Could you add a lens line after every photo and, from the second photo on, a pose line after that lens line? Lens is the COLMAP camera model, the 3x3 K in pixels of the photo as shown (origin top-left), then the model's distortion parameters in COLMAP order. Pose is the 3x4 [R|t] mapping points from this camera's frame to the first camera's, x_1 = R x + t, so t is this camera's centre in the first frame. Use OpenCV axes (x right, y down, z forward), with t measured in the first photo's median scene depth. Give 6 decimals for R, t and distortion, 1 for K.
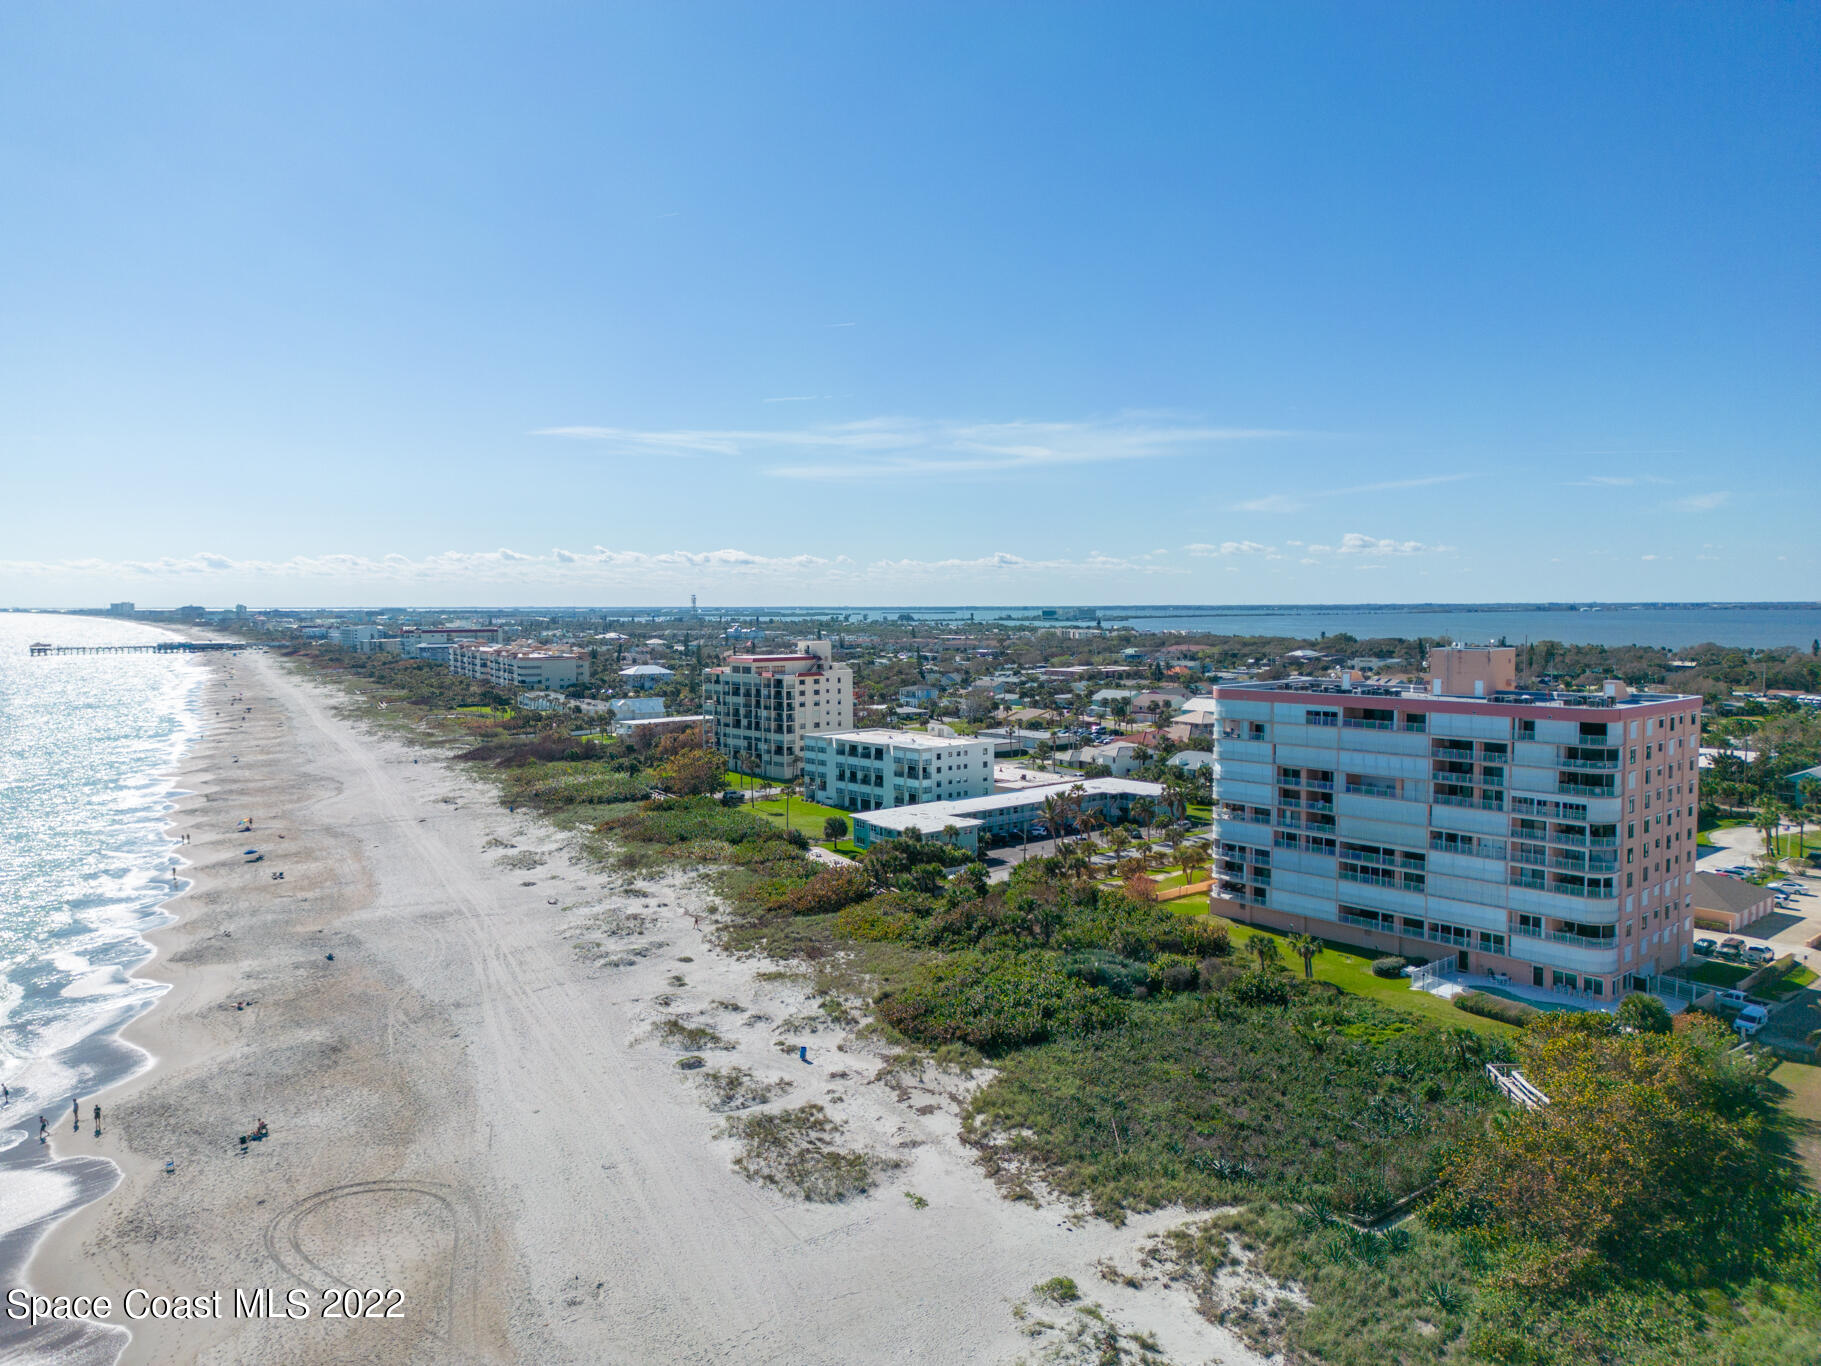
lens RADIAL K [[1282.1, 0, 920.3], [0, 1282.1, 699.3], [0, 0, 1]] dist [0.101350, -0.024079]
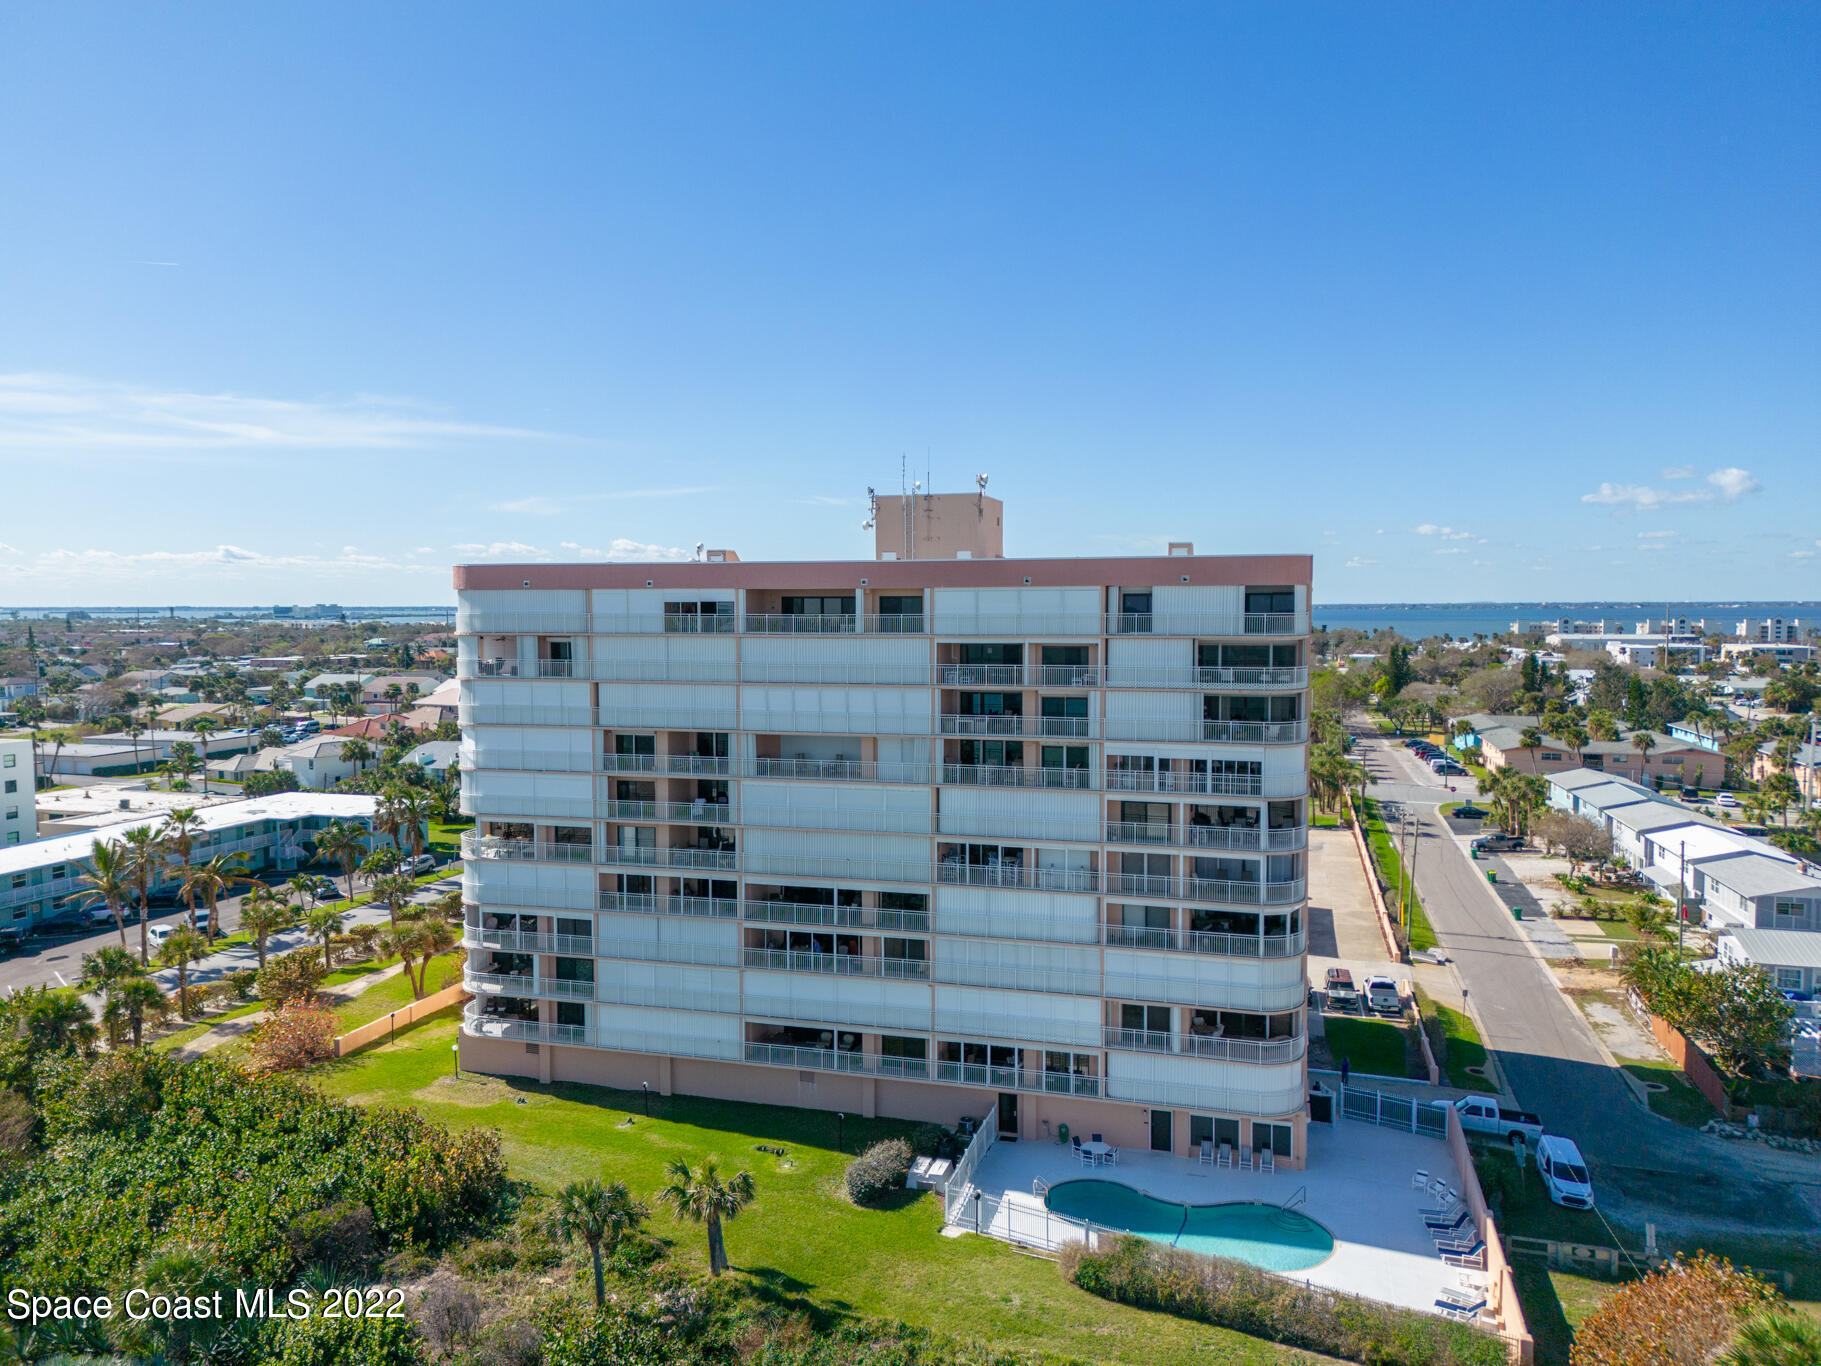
lens RADIAL K [[1282.1, 0, 917.0], [0, 1282.1, 680.6], [0, 0, 1]] dist [0.101350, -0.024079]
pose [[0.852930, -0.035833, 0.520793, 0.140378], [0.043291, 0.999060, -0.002159, 0.040878], [-0.520227, 0.024387, 0.853680, 0.577293]]
